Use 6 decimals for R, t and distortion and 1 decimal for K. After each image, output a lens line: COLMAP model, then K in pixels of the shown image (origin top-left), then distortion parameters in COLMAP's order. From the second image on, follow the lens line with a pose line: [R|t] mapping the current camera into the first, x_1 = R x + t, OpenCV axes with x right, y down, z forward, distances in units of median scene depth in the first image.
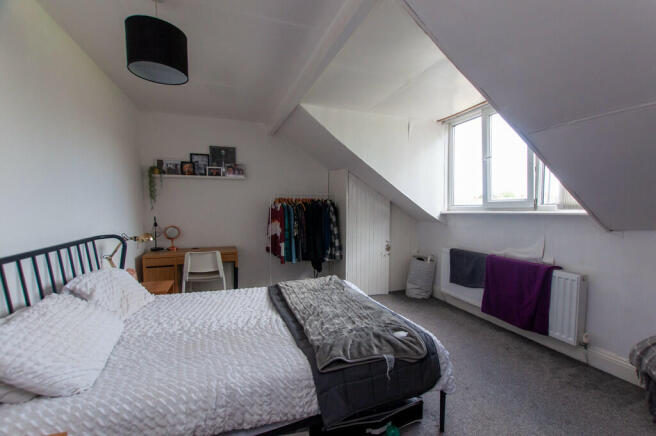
lens RADIAL K [[280.9, 0, 328.0], [0, 280.9, 218.0], [0, 0, 1]] dist [0.009607, -0.000099]
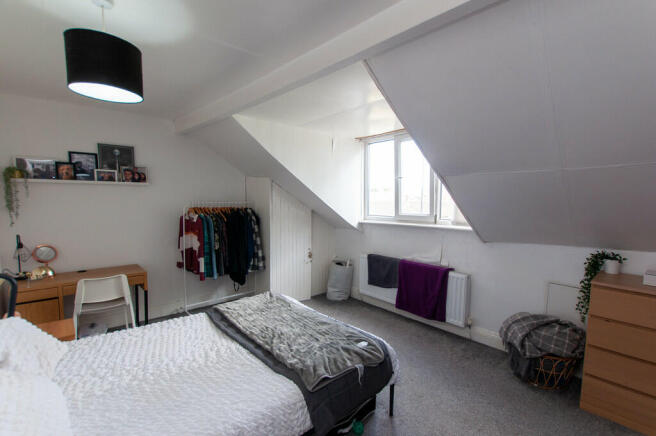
lens RADIAL K [[288.4, 0, 335.3], [0, 288.4, 225.9], [0, 0, 1]] dist [0.010051, -0.000212]
pose [[0.934830, -0.021697, 0.354433, -0.123459], [0.010543, 0.999387, 0.033372, -0.059158], [-0.354940, -0.027460, 0.934486, -0.038843]]
